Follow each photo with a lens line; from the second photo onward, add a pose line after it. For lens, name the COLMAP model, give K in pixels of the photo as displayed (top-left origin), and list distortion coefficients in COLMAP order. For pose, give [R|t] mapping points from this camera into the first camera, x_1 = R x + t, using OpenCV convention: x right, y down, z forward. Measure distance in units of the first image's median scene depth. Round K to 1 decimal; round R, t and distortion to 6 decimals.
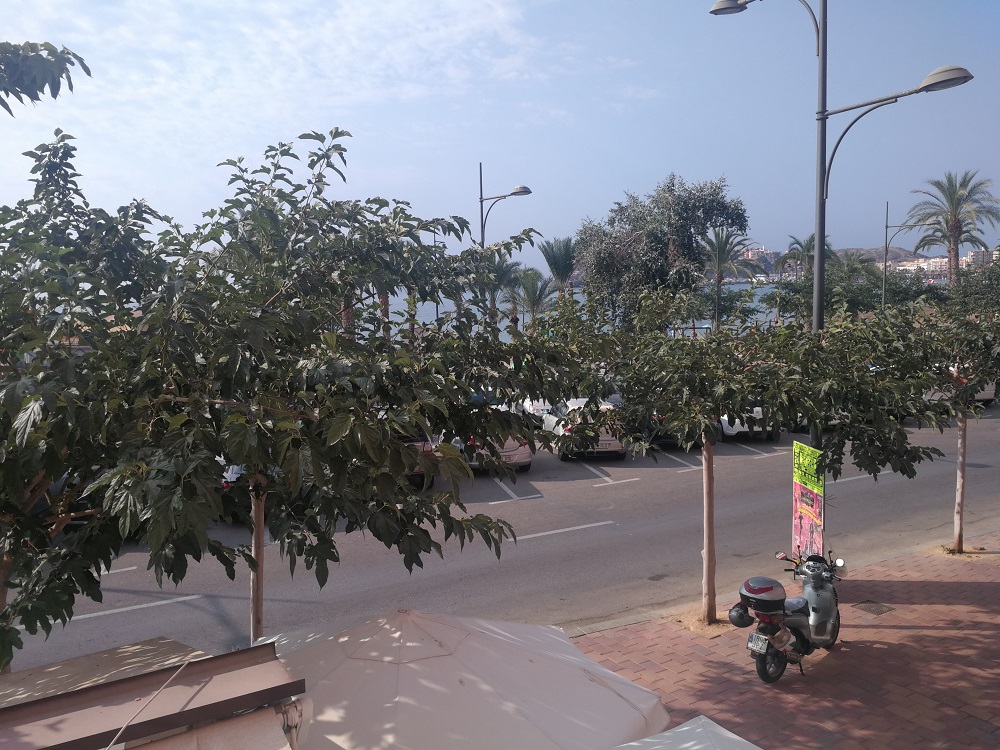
lens RADIAL K [[805.9, 0, 494.0], [0, 805.9, 383.5], [0, 0, 1]] dist [0.012441, -0.022095]
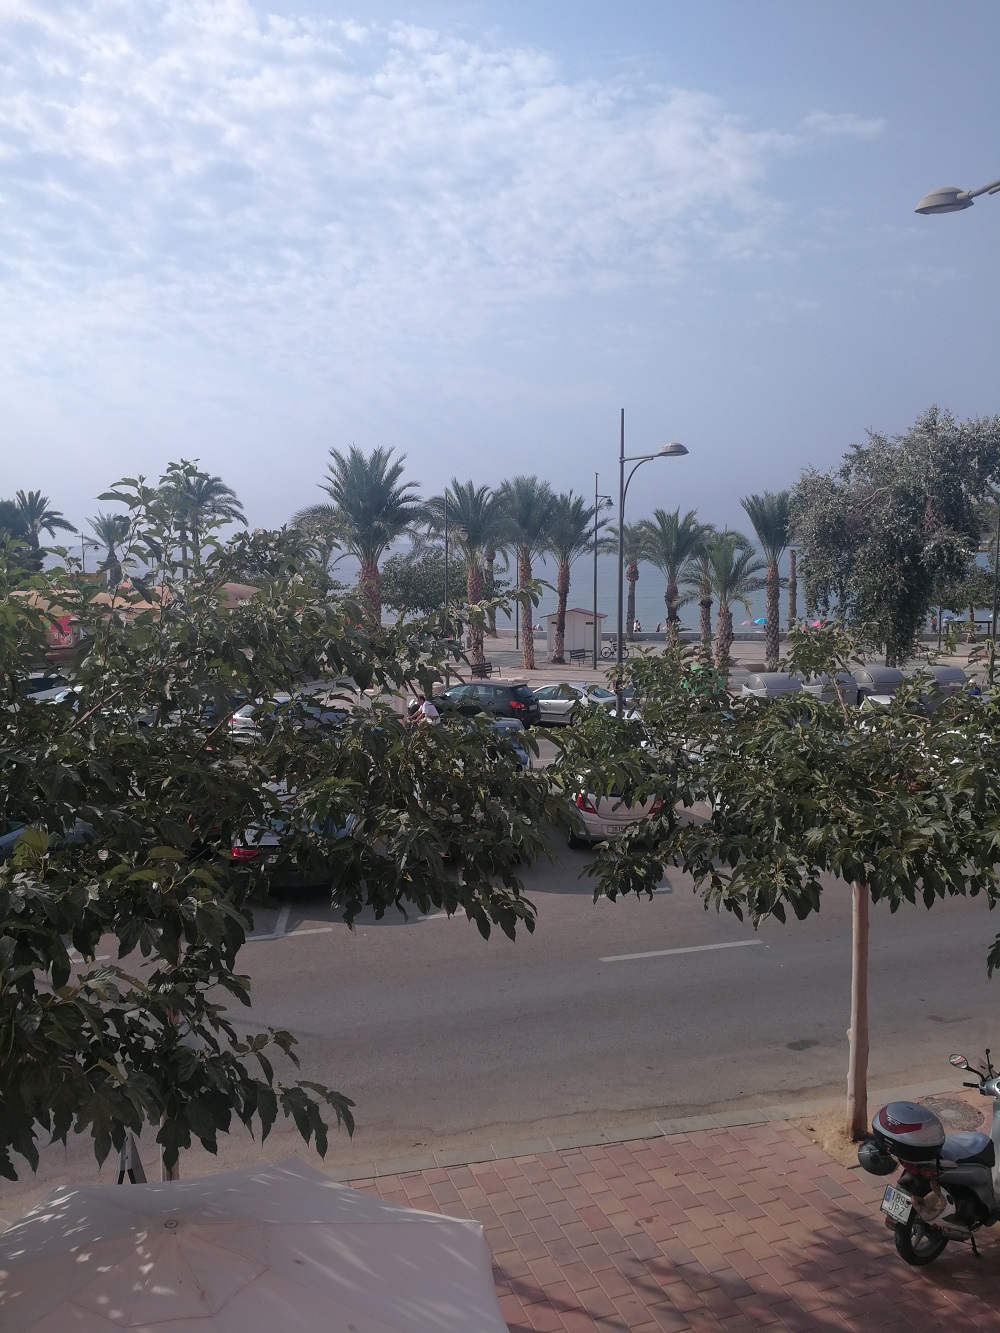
lens RADIAL K [[1074.3, 0, 500.0], [0, 1074.3, 666.5], [0, 0, 1]] dist [0.012441, -0.022095]
pose [[0.982198, 0.040529, -0.183425, 0.121621], [-0.041110, 0.999154, 0.000636, -0.077418], [0.183296, 0.006916, 0.983034, 0.069639]]
